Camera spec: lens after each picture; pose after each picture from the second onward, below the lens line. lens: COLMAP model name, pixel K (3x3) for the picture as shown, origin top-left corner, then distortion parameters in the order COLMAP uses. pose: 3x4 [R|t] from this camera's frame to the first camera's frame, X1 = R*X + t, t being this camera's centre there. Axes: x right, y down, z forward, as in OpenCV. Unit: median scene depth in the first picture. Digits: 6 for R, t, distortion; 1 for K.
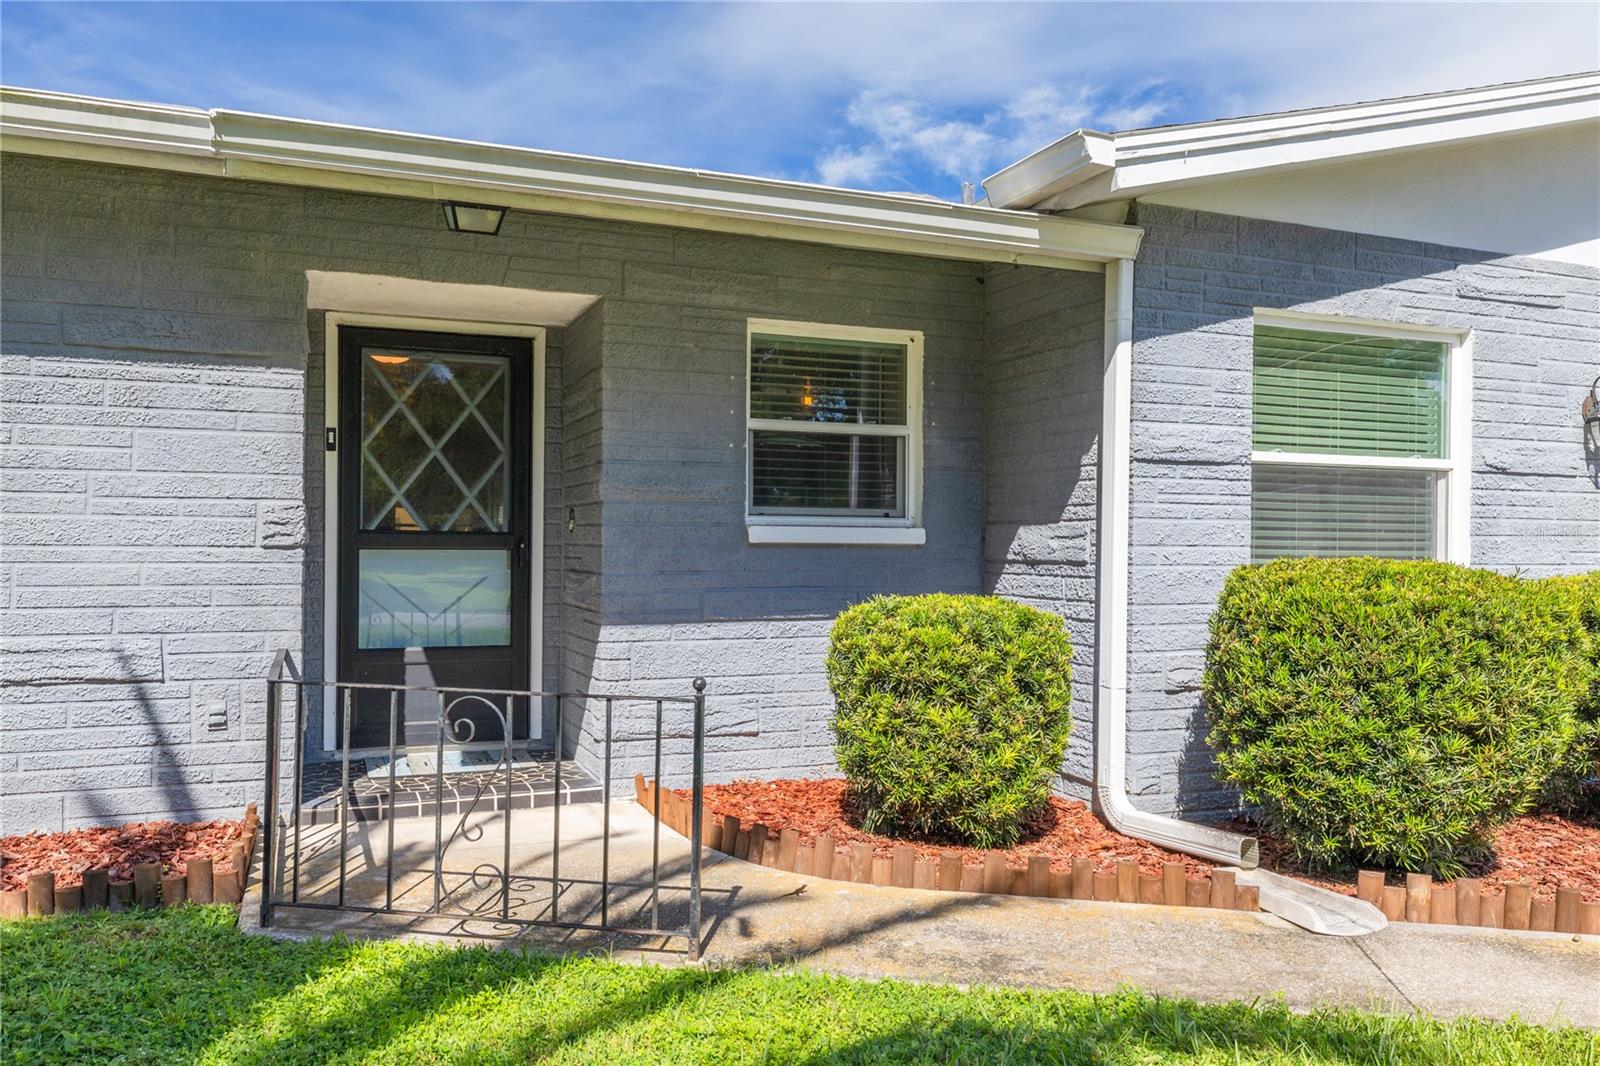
lens RADIAL K [[1234.7, 0, 792.7], [0, 1234.7, 537.6], [0, 0, 1]] dist [-0.002969, 0.003246]
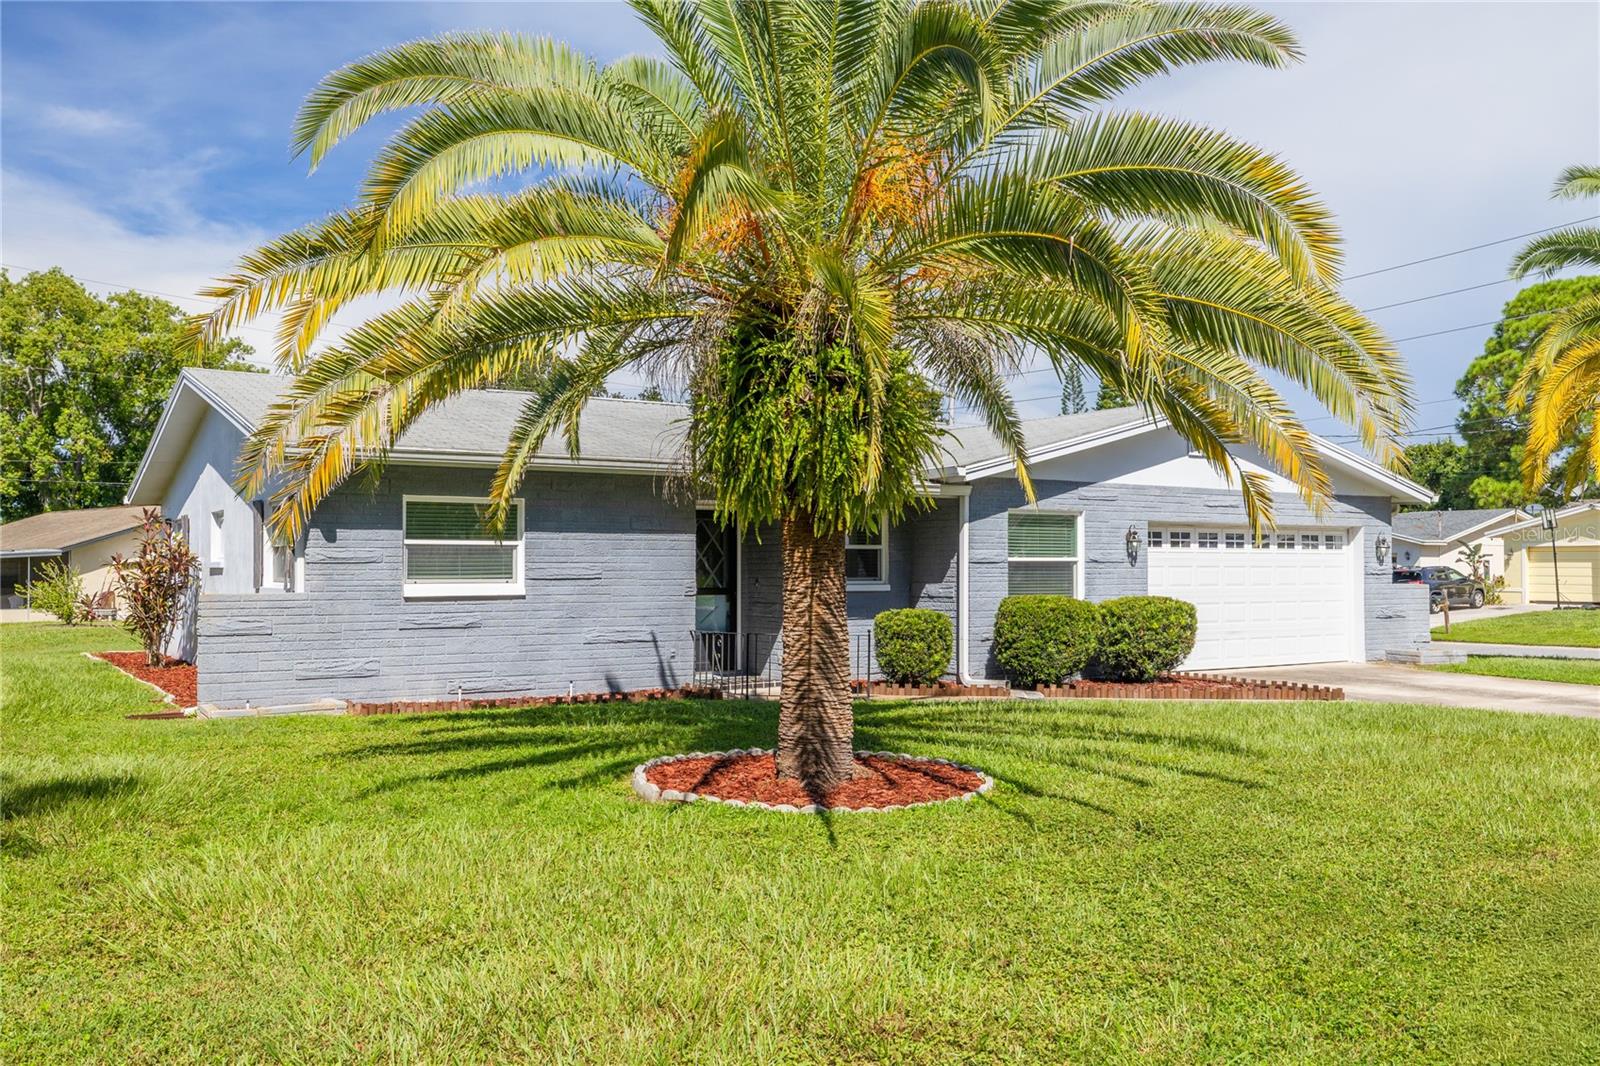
lens RADIAL K [[1381.8, 0, 802.9], [0, 1381.8, 530.5], [0, 0, 1]] dist [0.009842, 0.000998]
pose [[0.981378, -0.004222, 0.192040, -0.759046], [0.009186, 0.999646, -0.024965, -0.060511], [-0.191867, 0.026265, 0.981069, -2.194754]]
